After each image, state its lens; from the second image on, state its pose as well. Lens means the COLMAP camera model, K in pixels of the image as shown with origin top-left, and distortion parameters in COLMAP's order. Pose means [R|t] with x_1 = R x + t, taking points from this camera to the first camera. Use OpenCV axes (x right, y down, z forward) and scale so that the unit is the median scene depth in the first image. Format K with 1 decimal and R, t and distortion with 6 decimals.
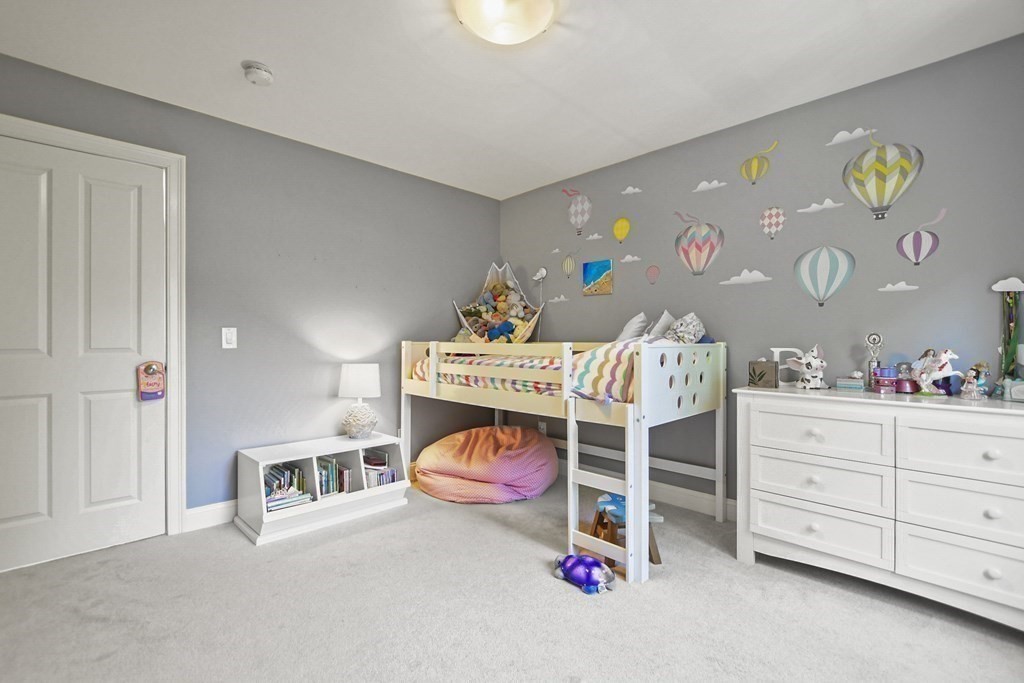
lens RADIAL K [[458.5, 0, 504.3], [0, 458.5, 344.5], [0, 0, 1]] dist [-0.006221, 0.000073]
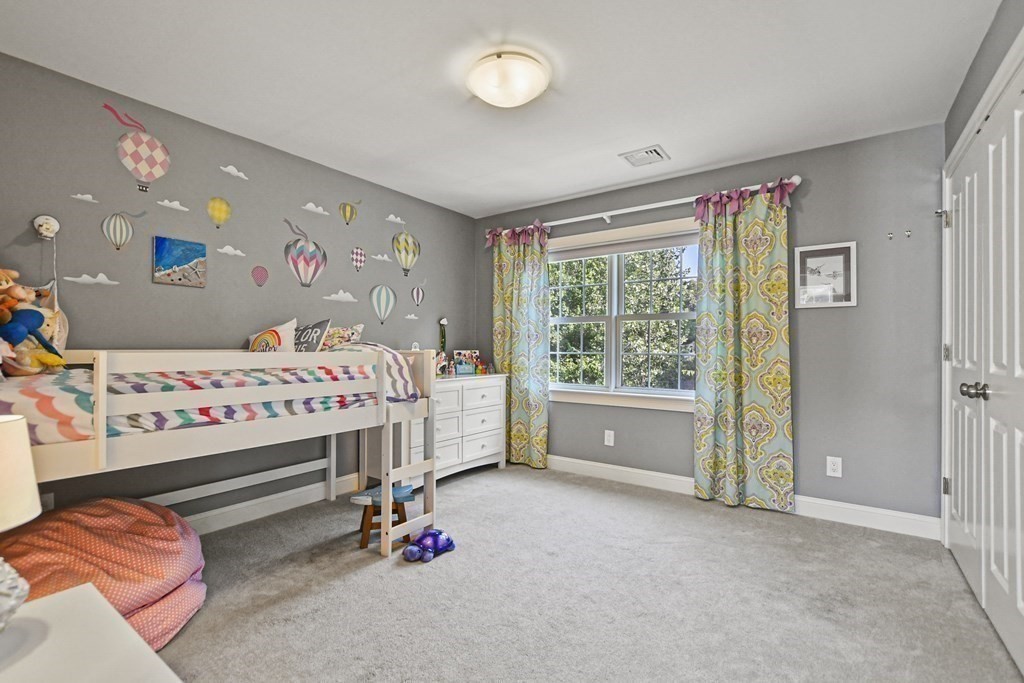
lens RADIAL K [[458.5, 0, 504.3], [0, 458.5, 344.5], [0, 0, 1]] dist [-0.006221, 0.000073]
pose [[-0.168359, 0.002603, 0.985722, -0.776790], [0.006665, 0.999977, -0.001502, -0.010730], [-0.985703, 0.006317, -0.168373, 0.774850]]
